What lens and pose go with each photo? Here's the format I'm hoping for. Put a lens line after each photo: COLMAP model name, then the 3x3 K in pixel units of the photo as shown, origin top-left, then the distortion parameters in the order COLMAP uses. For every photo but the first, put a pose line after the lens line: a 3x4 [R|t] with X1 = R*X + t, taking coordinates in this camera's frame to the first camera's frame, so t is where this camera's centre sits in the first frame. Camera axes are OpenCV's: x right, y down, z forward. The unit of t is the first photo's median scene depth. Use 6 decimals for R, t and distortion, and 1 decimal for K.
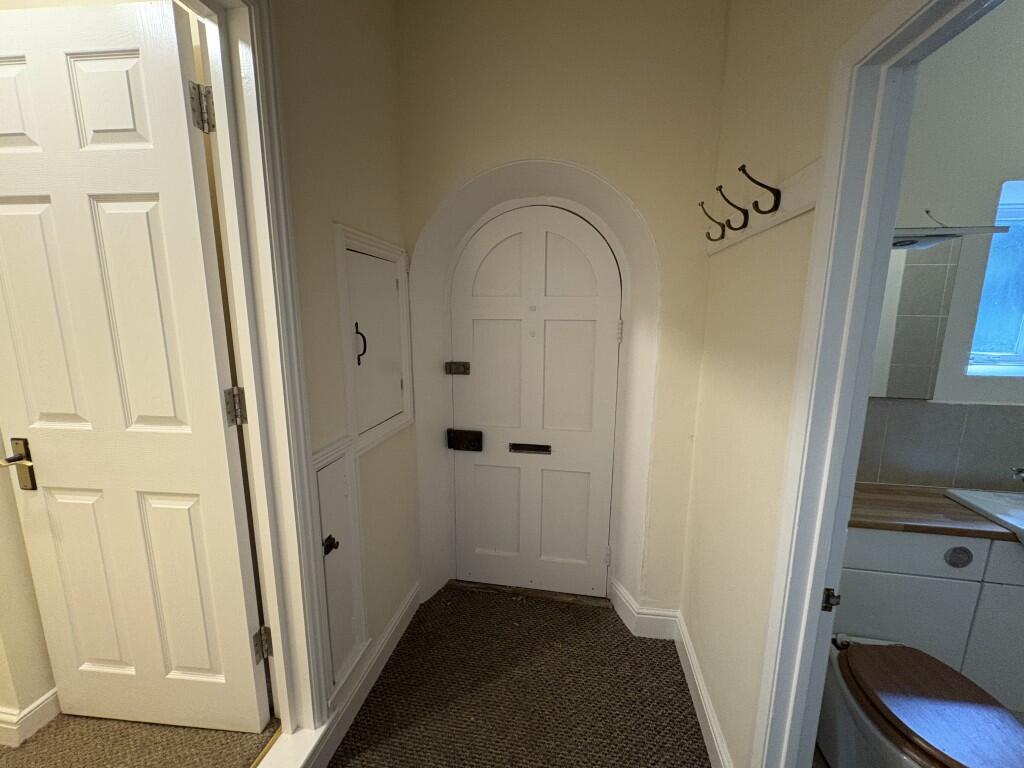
lens RADIAL K [[406.5, 0, 511.3], [0, 406.5, 380.9], [0, 0, 1]] dist [0.000906, -0.000537]
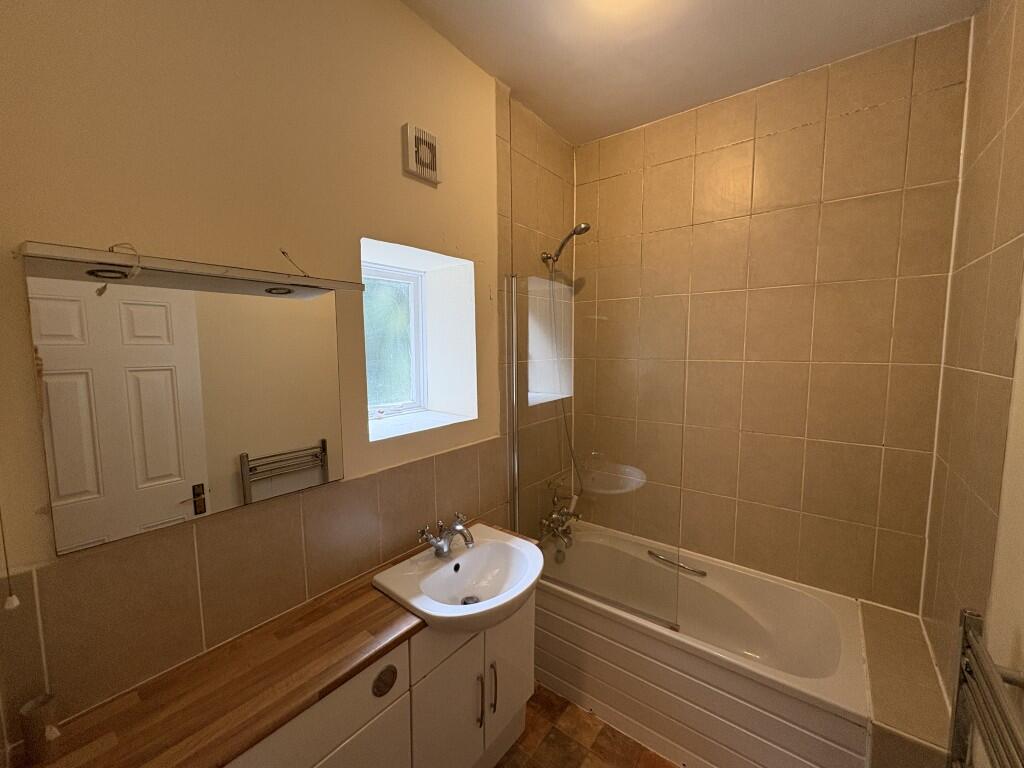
lens RADIAL K [[406.5, 0, 512.3], [0, 406.5, 382.7], [0, 0, 1]] dist [0.000906, -0.000537]
pose [[0.476931, -0.093077, 0.873998, 0.539576], [0.160715, 0.986848, 0.017394, -0.121238], [-0.864122, 0.132169, 0.485617, 0.292165]]
